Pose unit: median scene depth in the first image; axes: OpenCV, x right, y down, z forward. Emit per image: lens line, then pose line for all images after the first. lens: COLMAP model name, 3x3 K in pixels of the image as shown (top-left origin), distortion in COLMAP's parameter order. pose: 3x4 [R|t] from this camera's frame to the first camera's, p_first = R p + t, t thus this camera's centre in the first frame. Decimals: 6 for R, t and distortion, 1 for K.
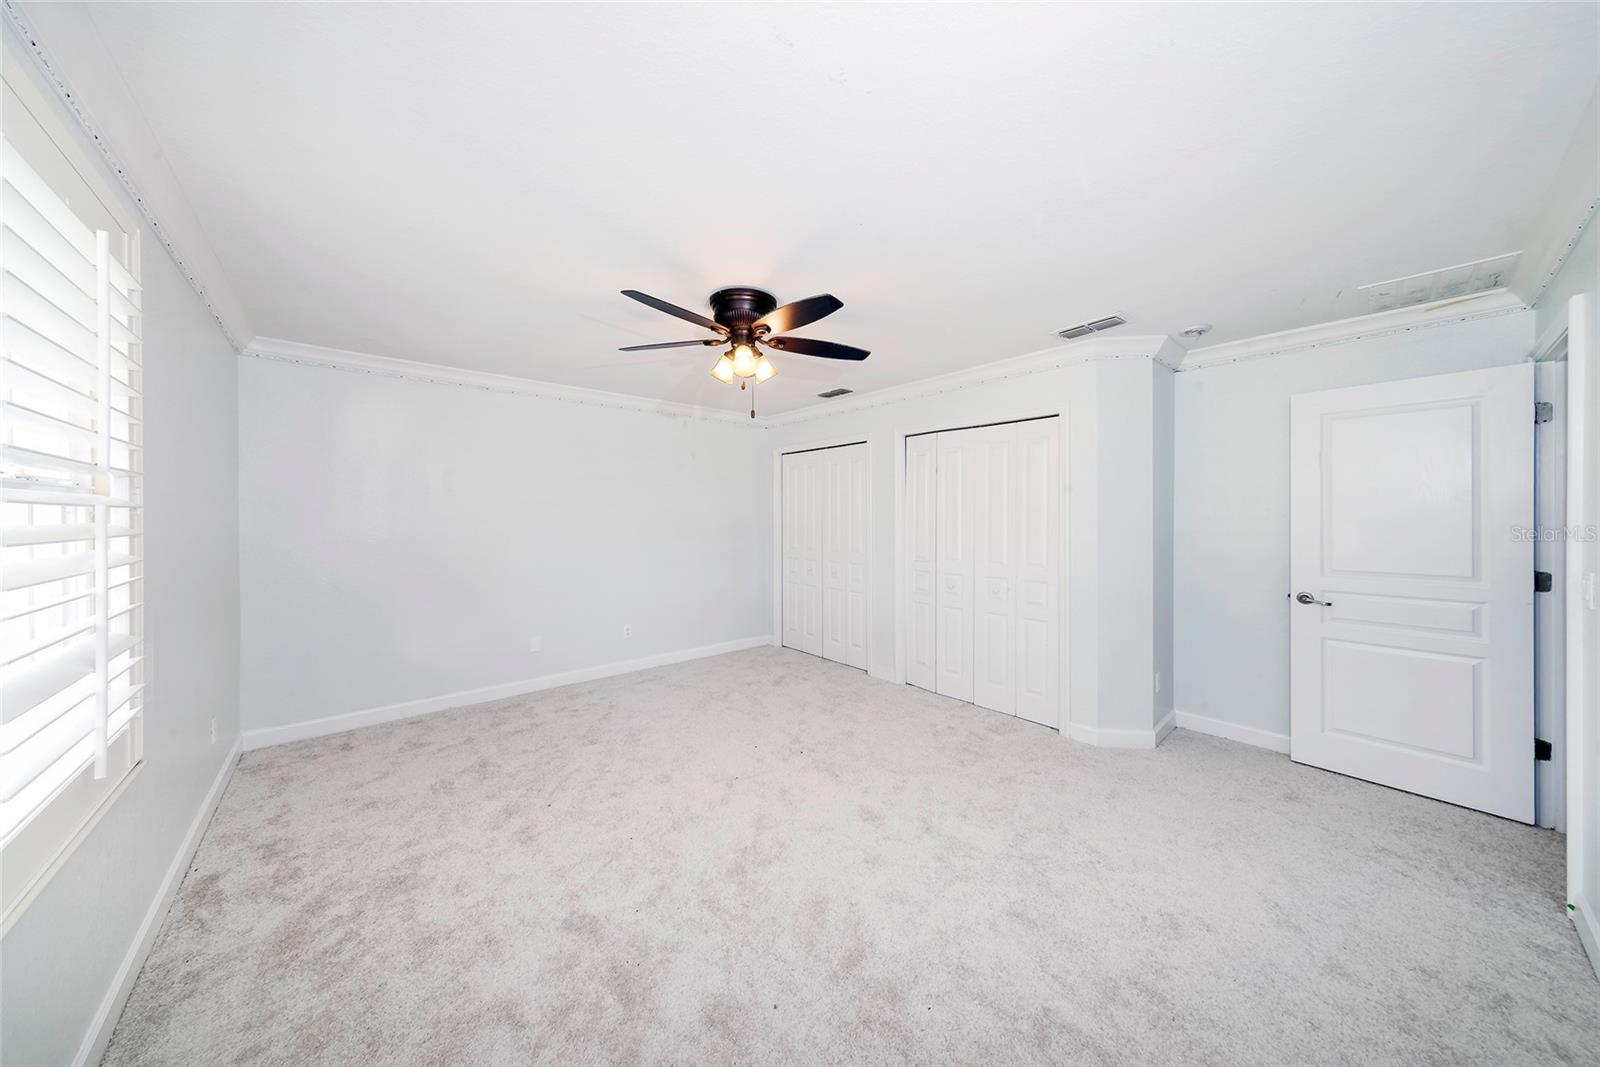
lens RADIAL K [[512.1, 0, 792.1], [0, 512.1, 521.1], [0, 0, 1]] dist [0.000066, -0.000016]
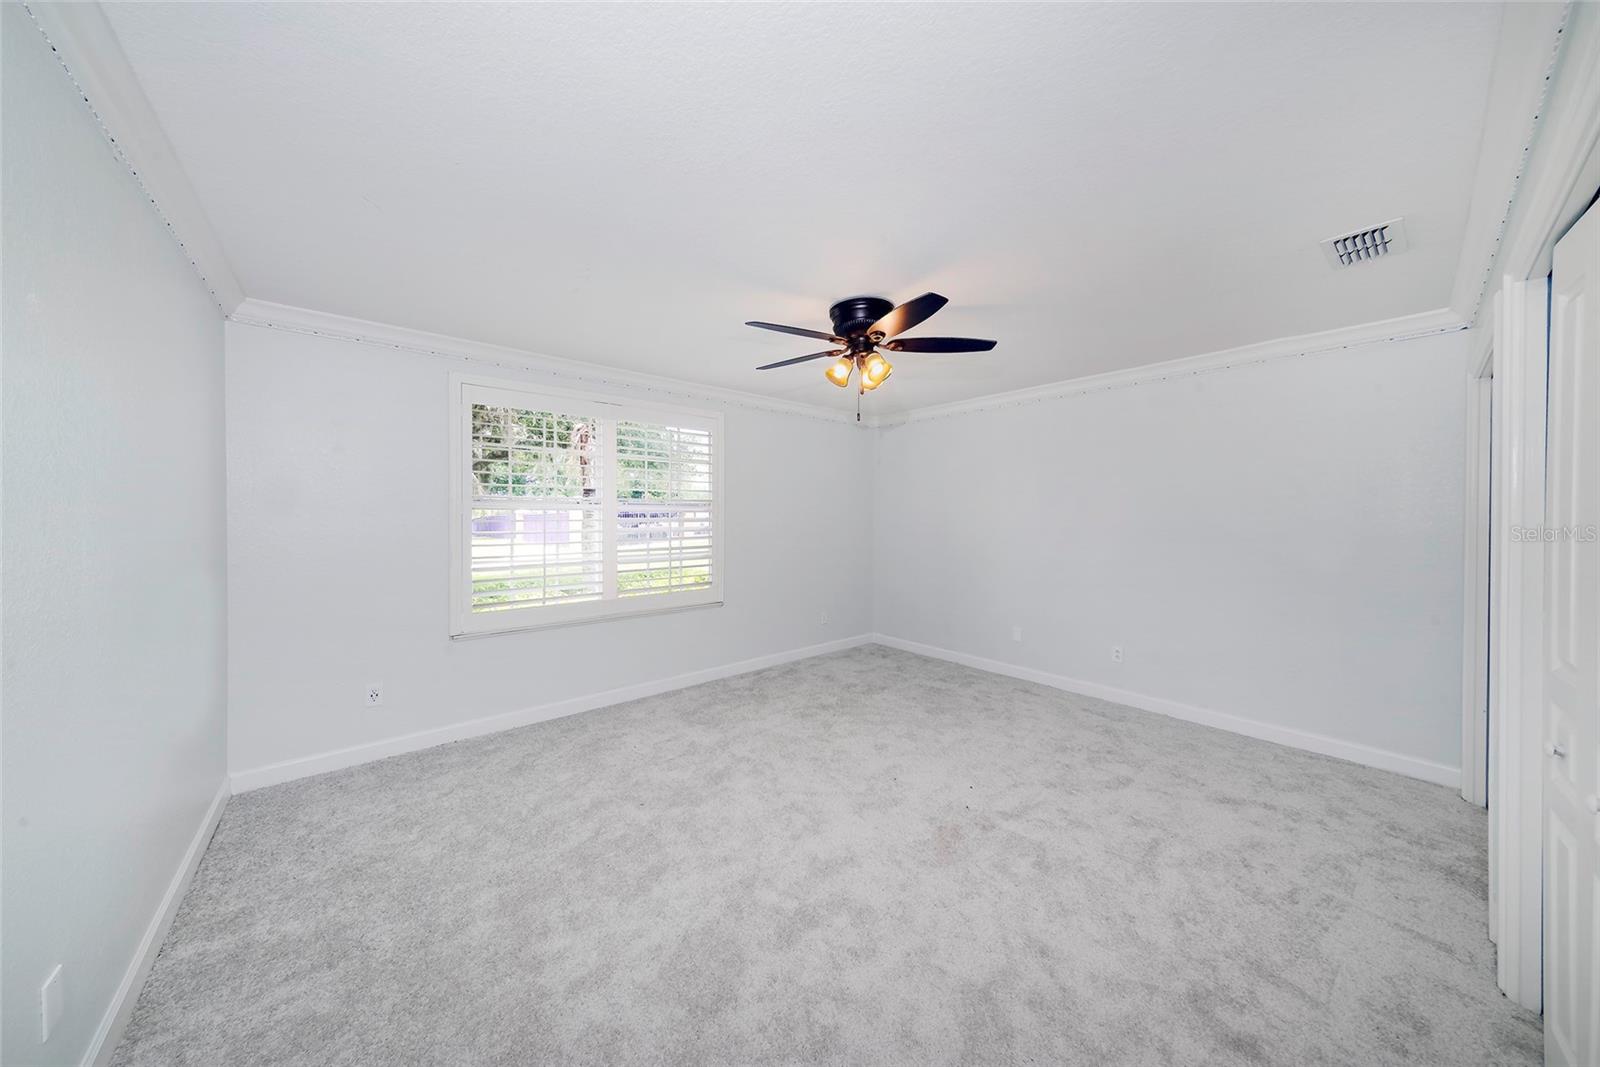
lens RADIAL K [[512.1, 0, 792.1], [0, 512.1, 521.1], [0, 0, 1]] dist [0.000066, -0.000016]
pose [[-0.020120, 0.004274, -0.999788, 0.948203], [-0.005427, 0.999976, 0.004384, -0.006002], [0.999783, 0.005514, -0.020096, 0.863912]]
